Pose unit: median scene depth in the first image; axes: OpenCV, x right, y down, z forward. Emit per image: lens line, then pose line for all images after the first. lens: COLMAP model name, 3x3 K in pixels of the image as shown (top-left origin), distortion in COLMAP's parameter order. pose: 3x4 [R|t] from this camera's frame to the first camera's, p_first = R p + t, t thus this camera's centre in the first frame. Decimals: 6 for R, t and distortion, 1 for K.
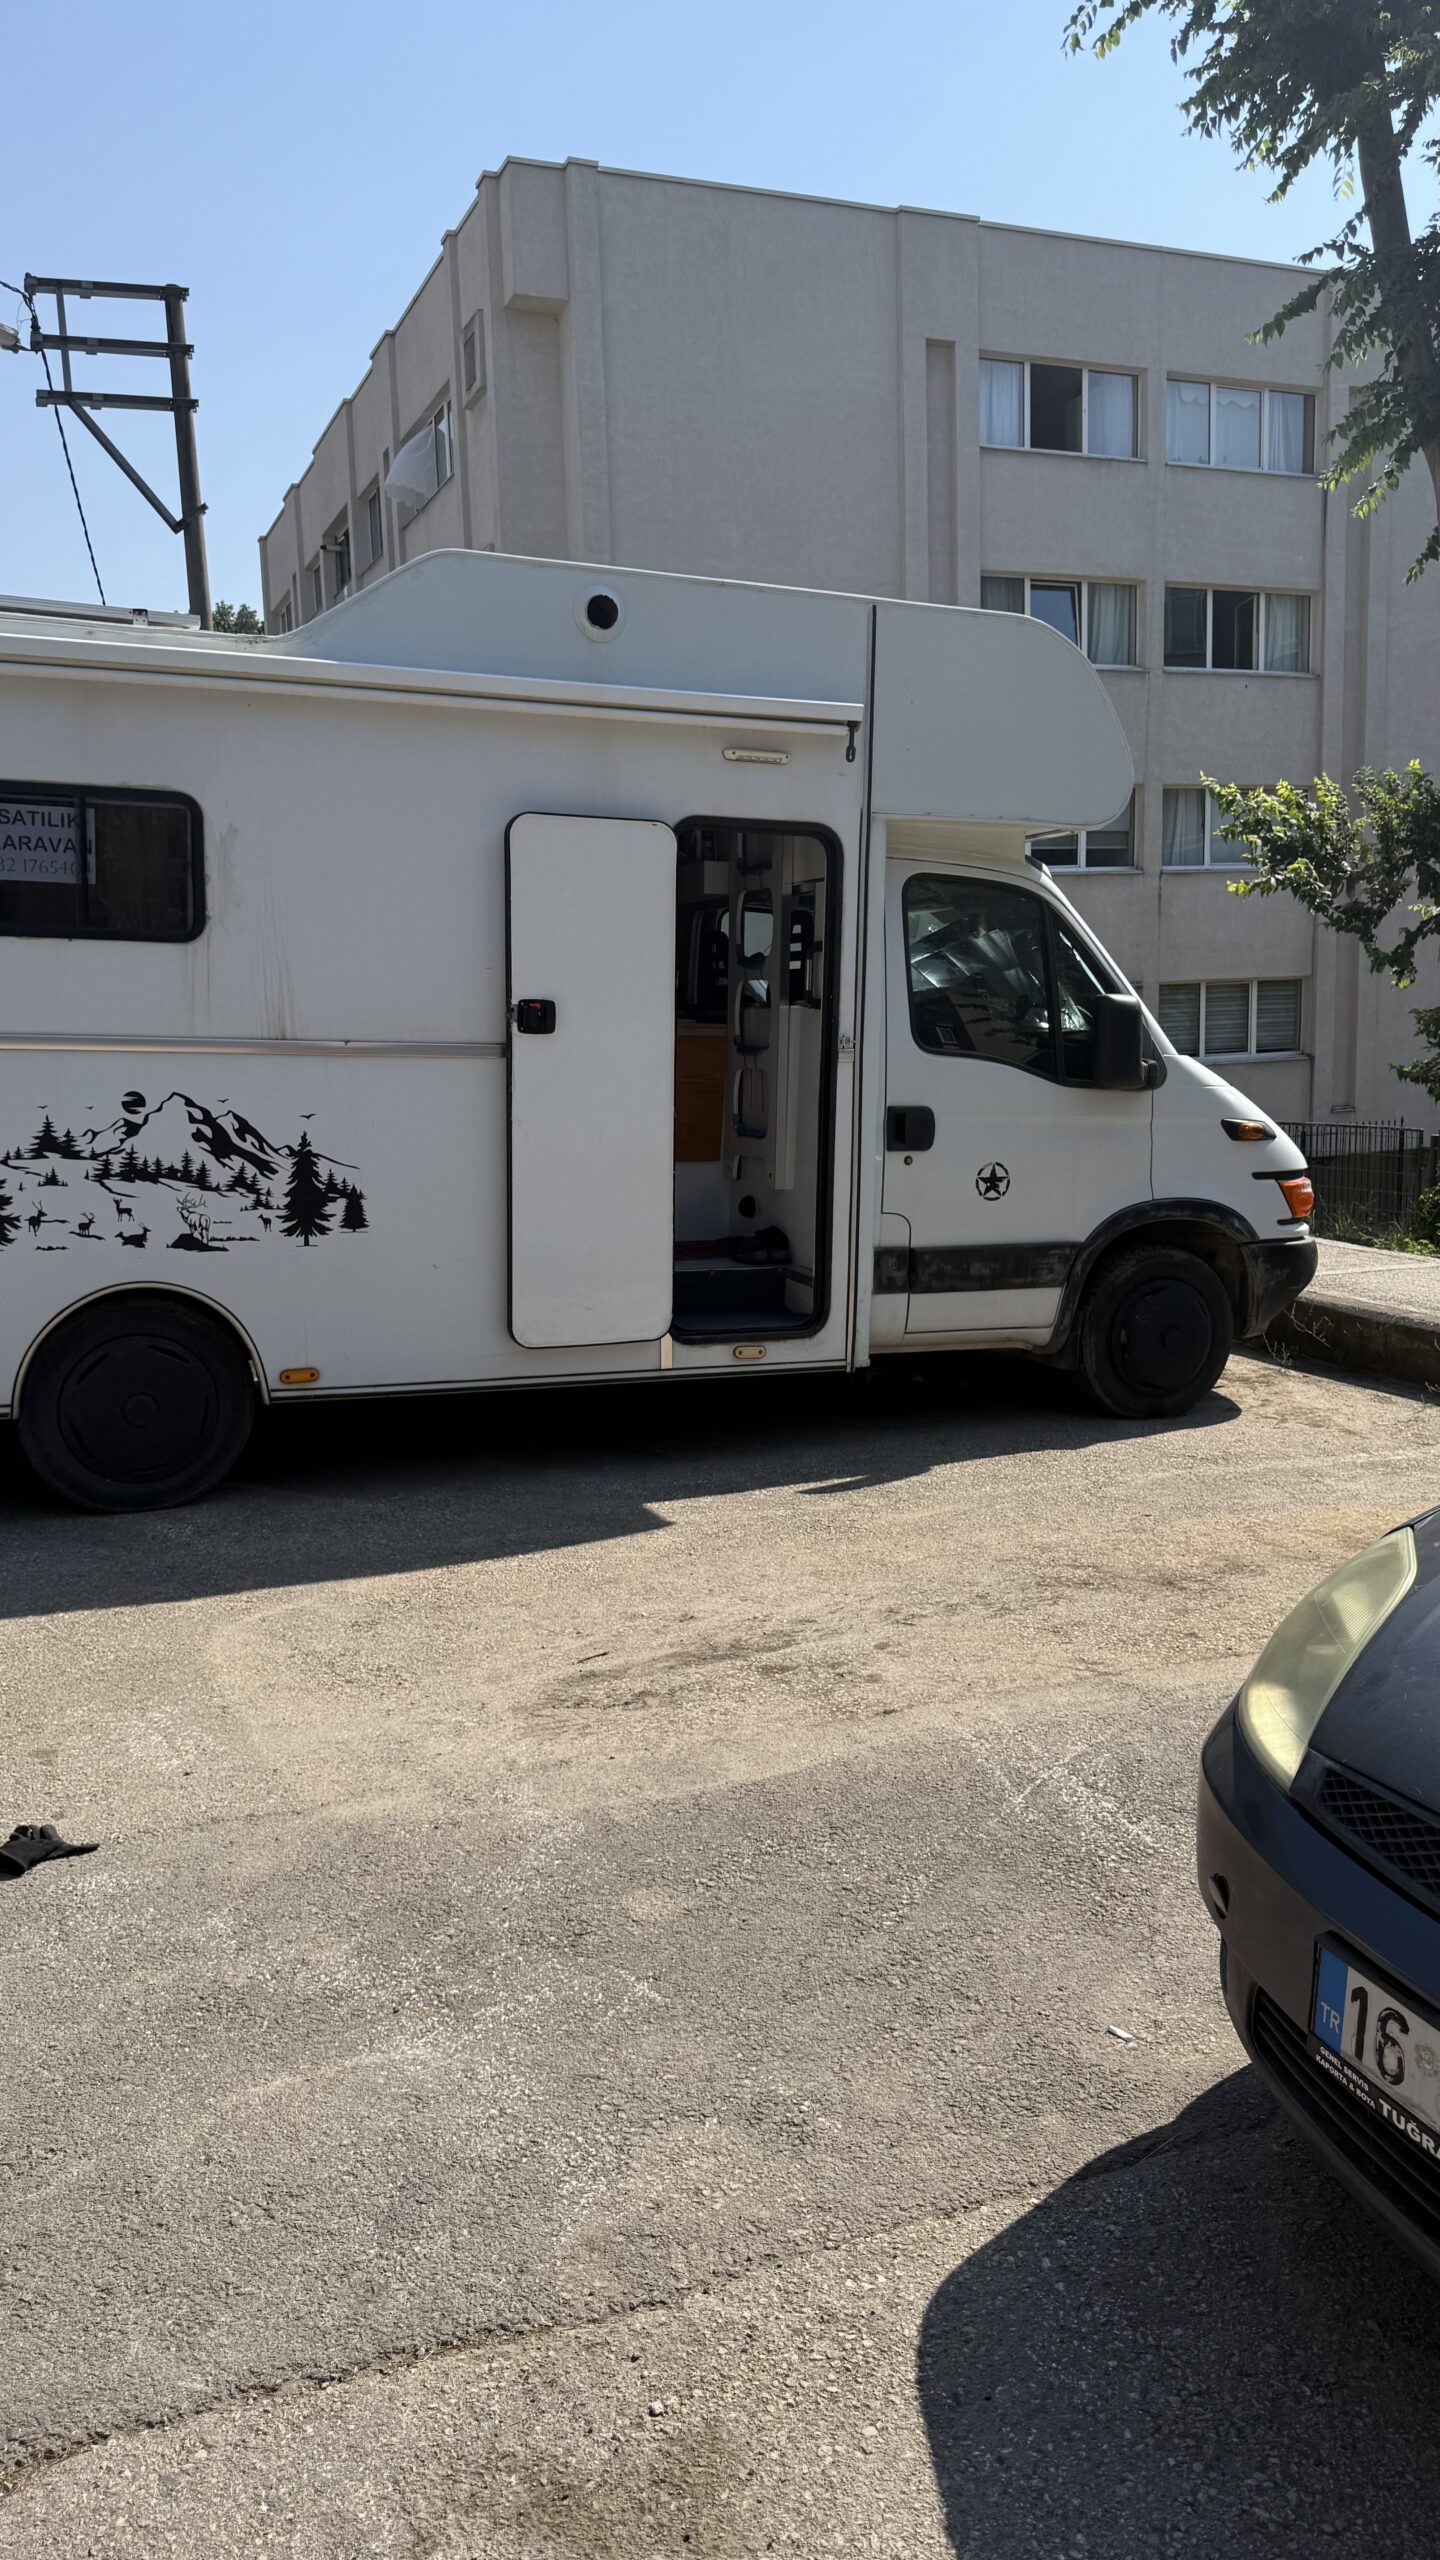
lens RADIAL K [[1846.9, 0, 726.3], [0, 1846.9, 1275.0], [0, 0, 1]] dist [0.095427, -0.002397]
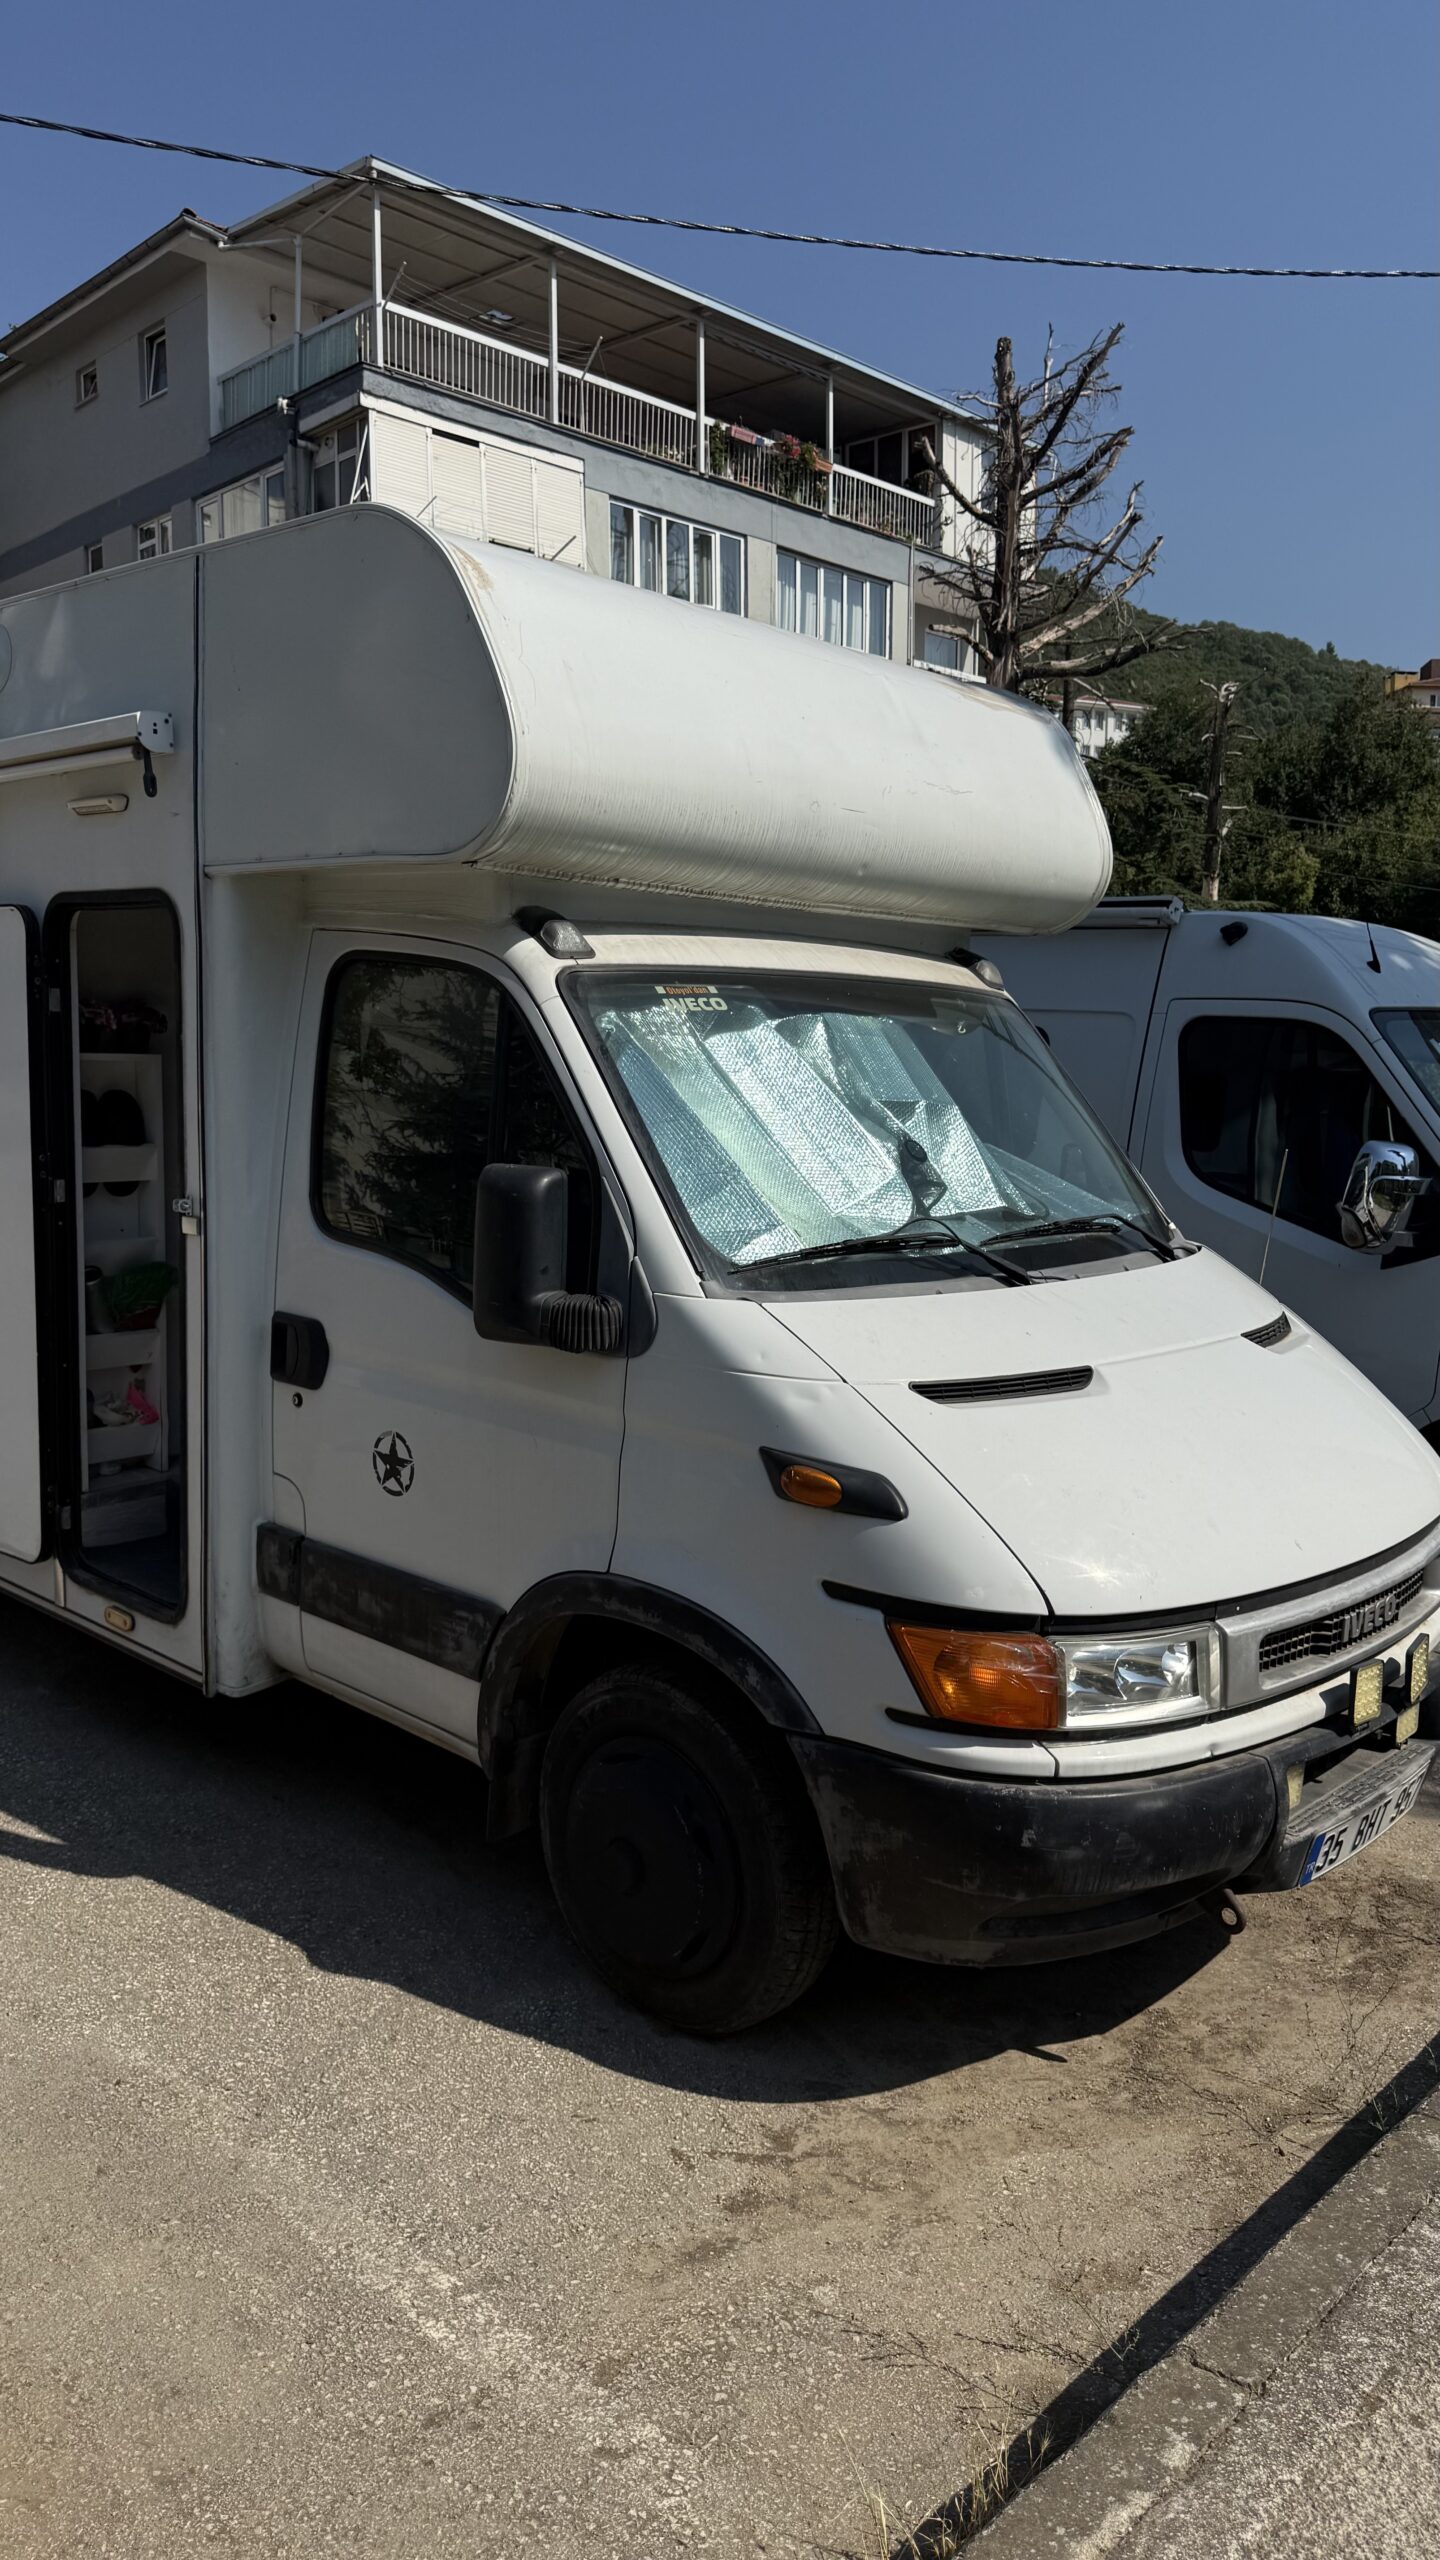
lens RADIAL K [[1846.9, 0, 726.3], [0, 1846.9, 1275.0], [0, 0, 1]] dist [0.095427, -0.002397]
pose [[0.423691, 0.111398, -0.898931, 0.716480], [-0.170416, 0.984490, 0.041679, -0.152931], [0.889632, 0.135533, 0.436103, 0.826975]]
